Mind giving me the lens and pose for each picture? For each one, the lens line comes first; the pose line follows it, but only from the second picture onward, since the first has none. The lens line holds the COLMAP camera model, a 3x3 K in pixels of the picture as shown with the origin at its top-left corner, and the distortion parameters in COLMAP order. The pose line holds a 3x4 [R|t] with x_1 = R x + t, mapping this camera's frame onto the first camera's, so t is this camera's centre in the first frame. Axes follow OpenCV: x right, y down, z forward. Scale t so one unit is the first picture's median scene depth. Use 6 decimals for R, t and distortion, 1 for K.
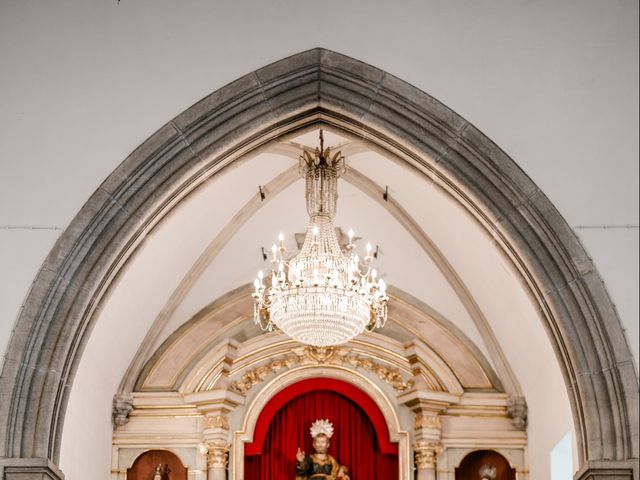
lens RADIAL K [[1310.6, 0, 311.8], [0, 1310.6, 456.4], [0, 0, 1]] dist [-0.047883, 0.000000]
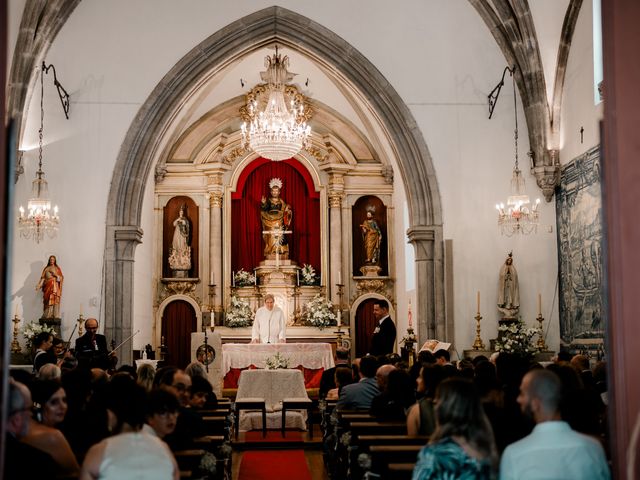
lens RADIAL K [[979.2, 0, 307.6], [0, 979.2, 207.5], [0, 0, 1]] dist [-0.007041, 0.000000]
pose [[0.998995, -0.003950, 0.044640, -0.008458], [0.000595, 0.997190, 0.074907, -0.087924], [-0.044810, -0.074805, 0.996191, -0.303529]]
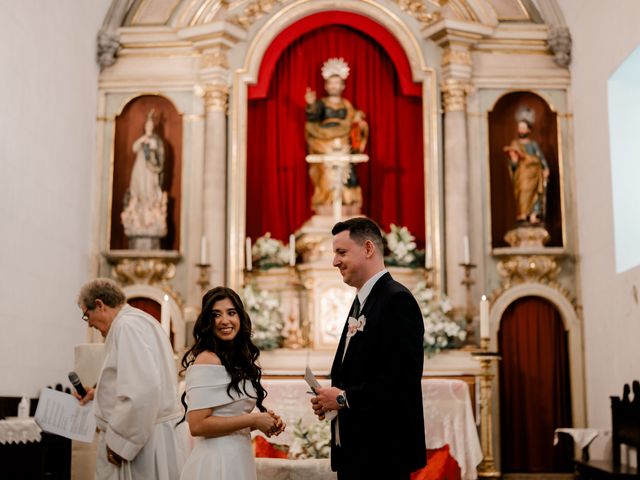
lens RADIAL K [[1030.6, 0, 321.1], [0, 1030.6, 212.4], [0, 0, 1]] dist [-0.021118, 0.000000]
pose [[0.999745, -0.005826, -0.021801, 0.012776], [0.006603, 0.999340, 0.035727, 0.051592], [0.021578, -0.035862, 0.999124, 0.310880]]
